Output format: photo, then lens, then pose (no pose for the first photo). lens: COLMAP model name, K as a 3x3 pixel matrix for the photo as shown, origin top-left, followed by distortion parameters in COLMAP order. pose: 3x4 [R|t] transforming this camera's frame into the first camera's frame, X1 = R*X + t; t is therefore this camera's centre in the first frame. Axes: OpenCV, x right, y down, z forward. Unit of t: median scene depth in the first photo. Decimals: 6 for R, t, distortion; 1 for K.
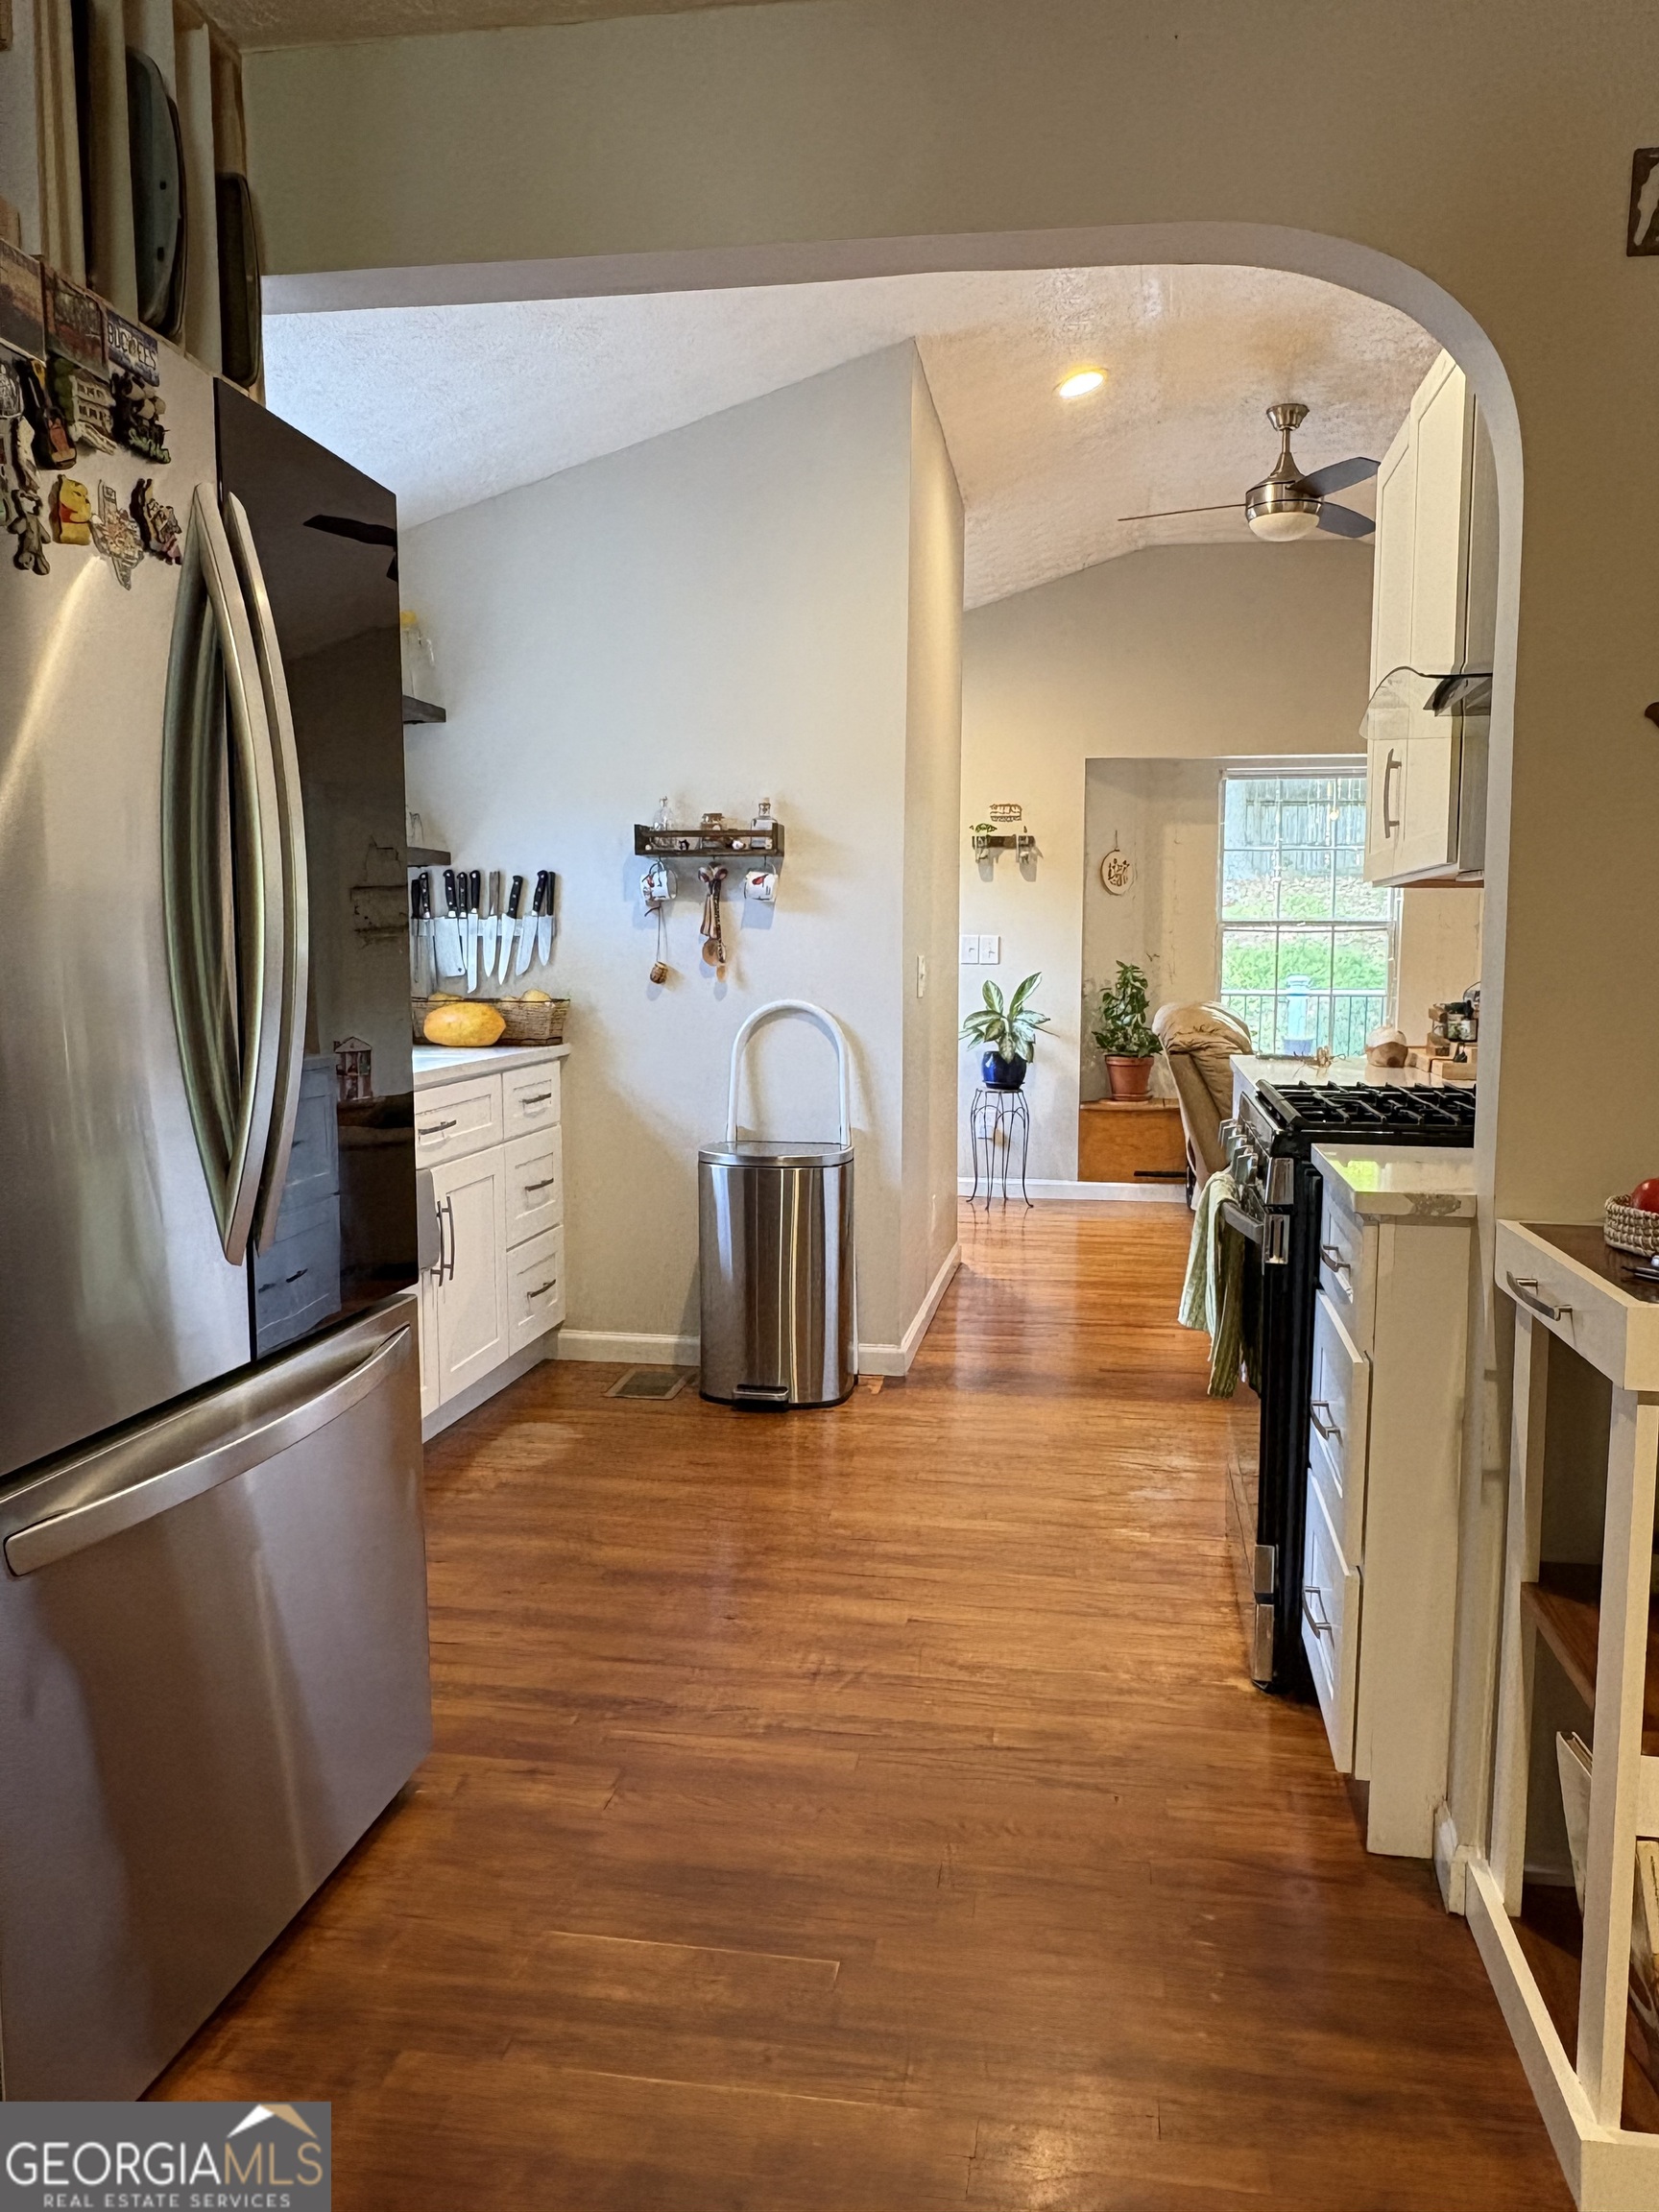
lens RADIAL K [[1649.8, 0, 829.5], [0, 1649.8, 1106.0], [0, 0, 1]] dist [-0.003299, 0.002168]
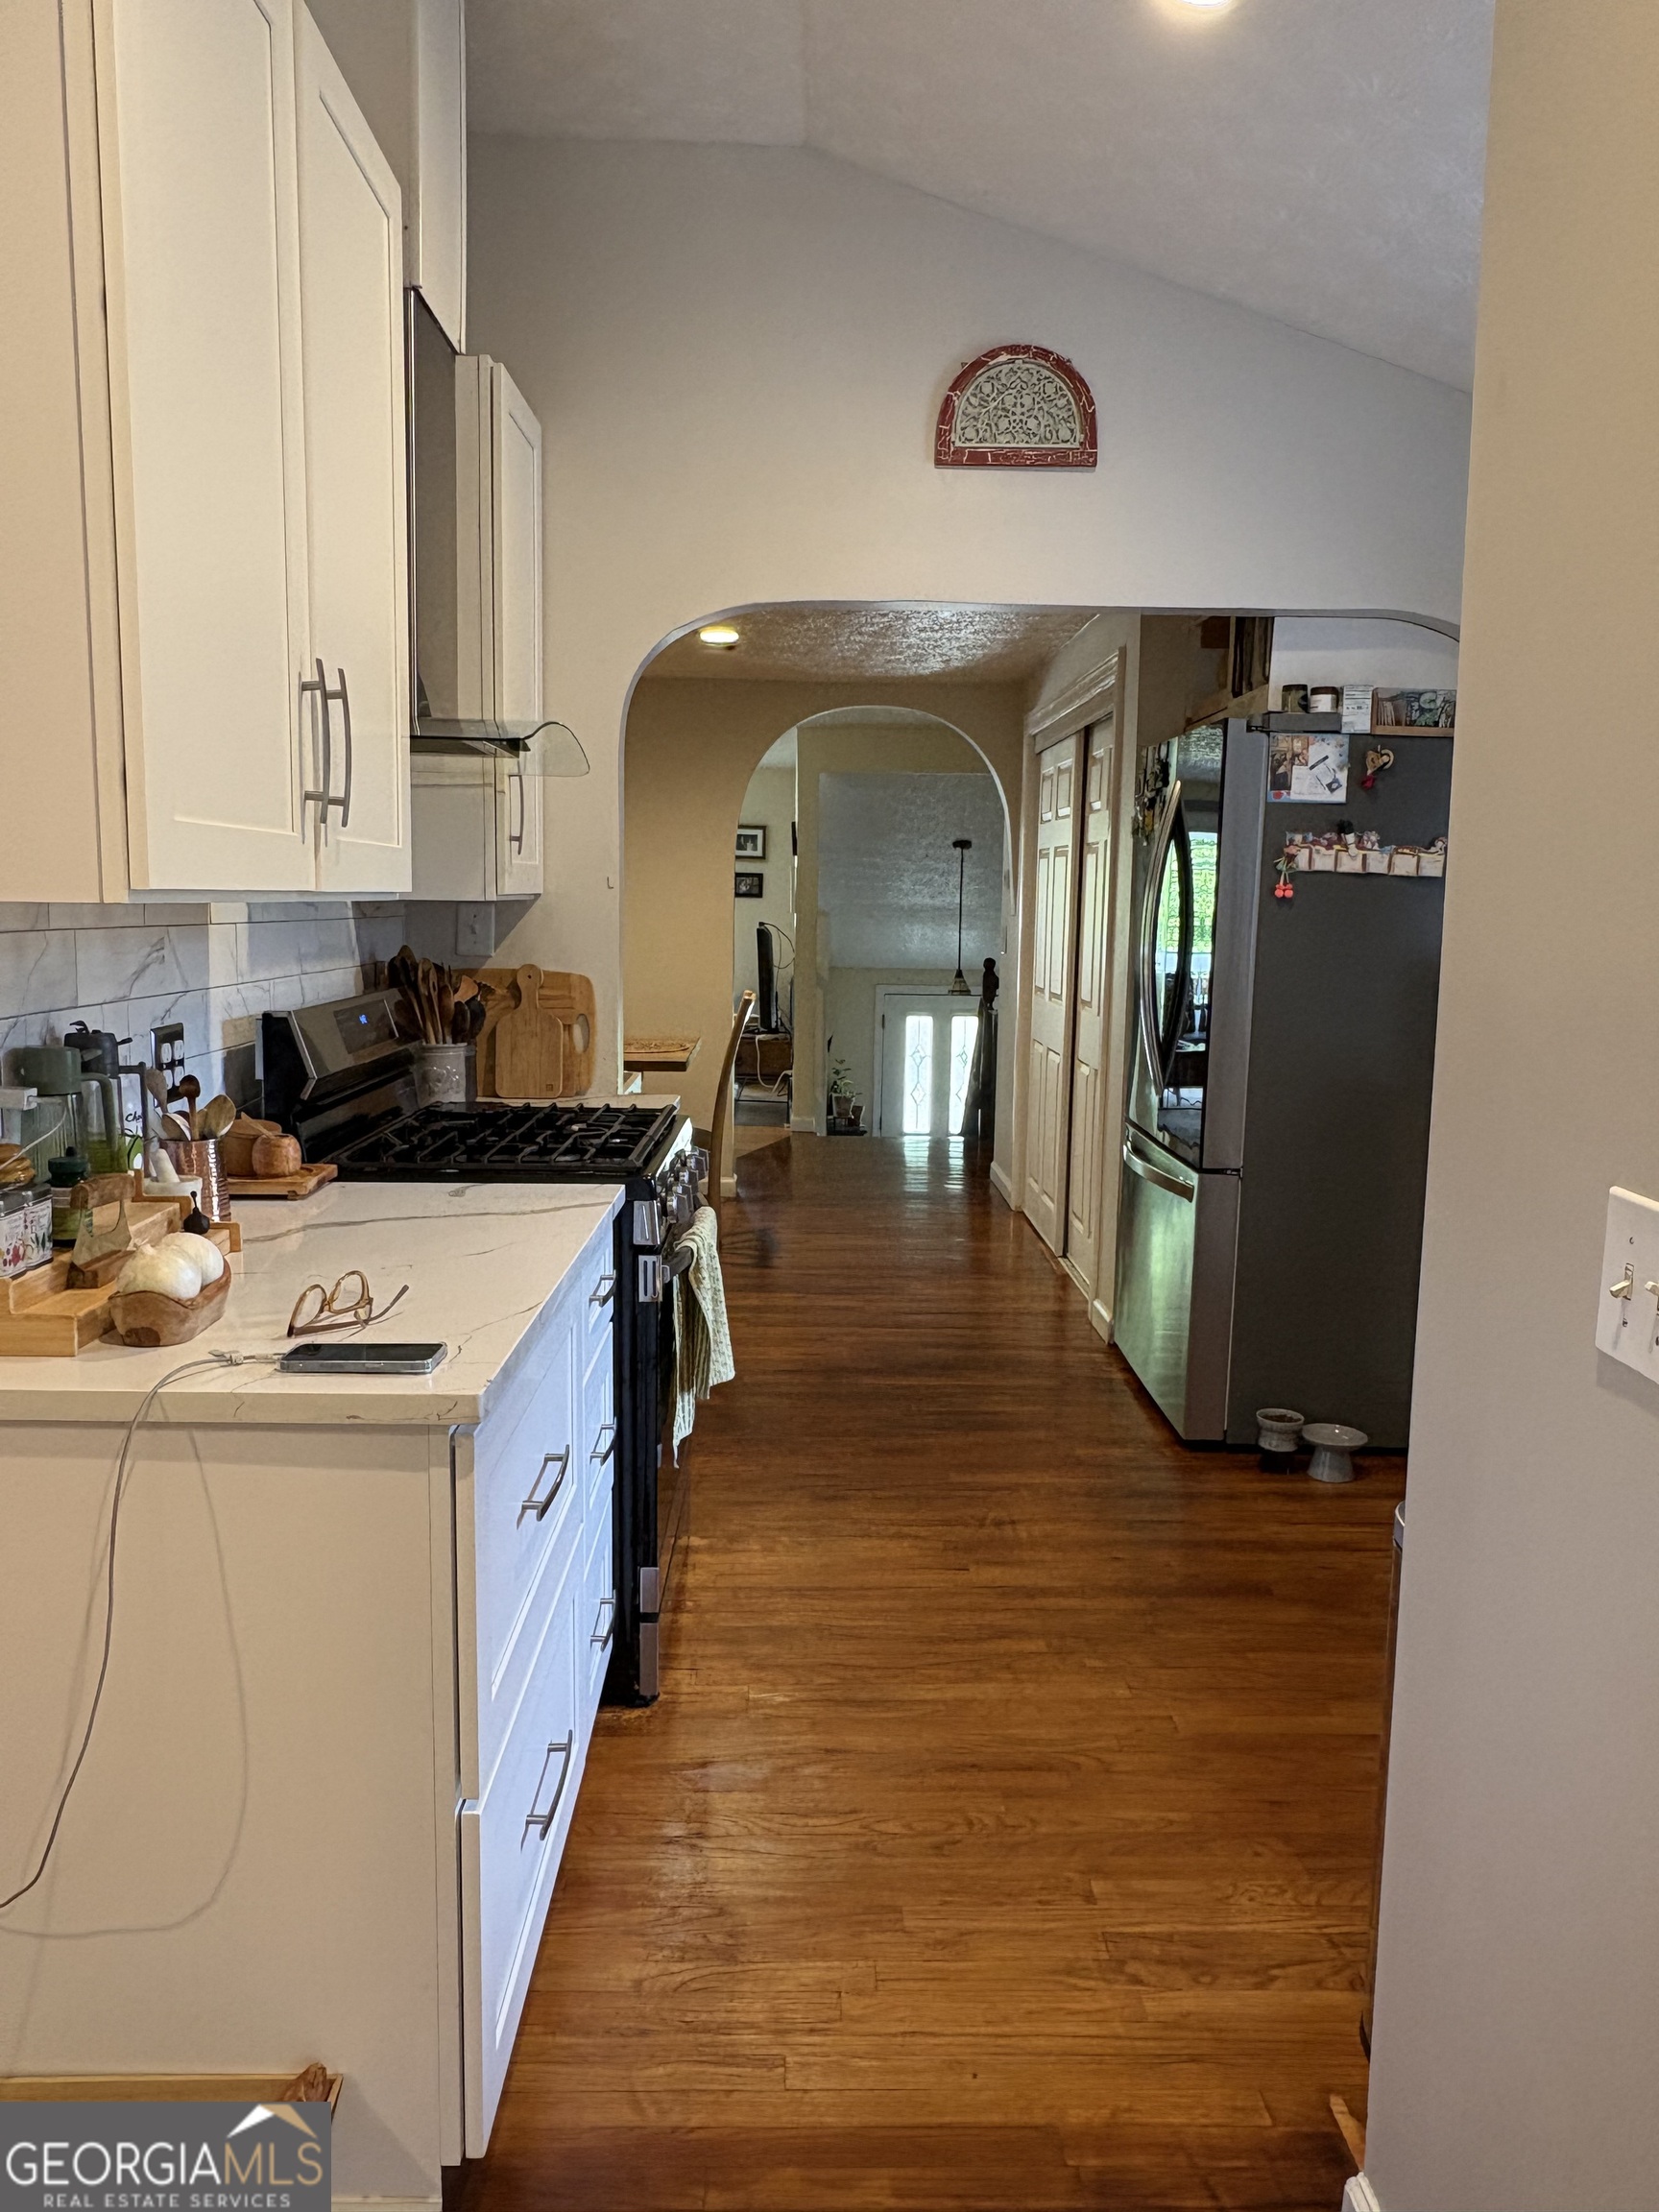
lens RADIAL K [[1649.8, 0, 829.5], [0, 1649.8, 1106.0], [0, 0, 1]] dist [-0.003299, 0.002168]
pose [[-0.982672, 0.008913, -0.185136, 0.277130], [-0.032744, 0.974785, 0.220732, -0.199809], [0.182435, 0.222969, -0.957602, 1.579807]]
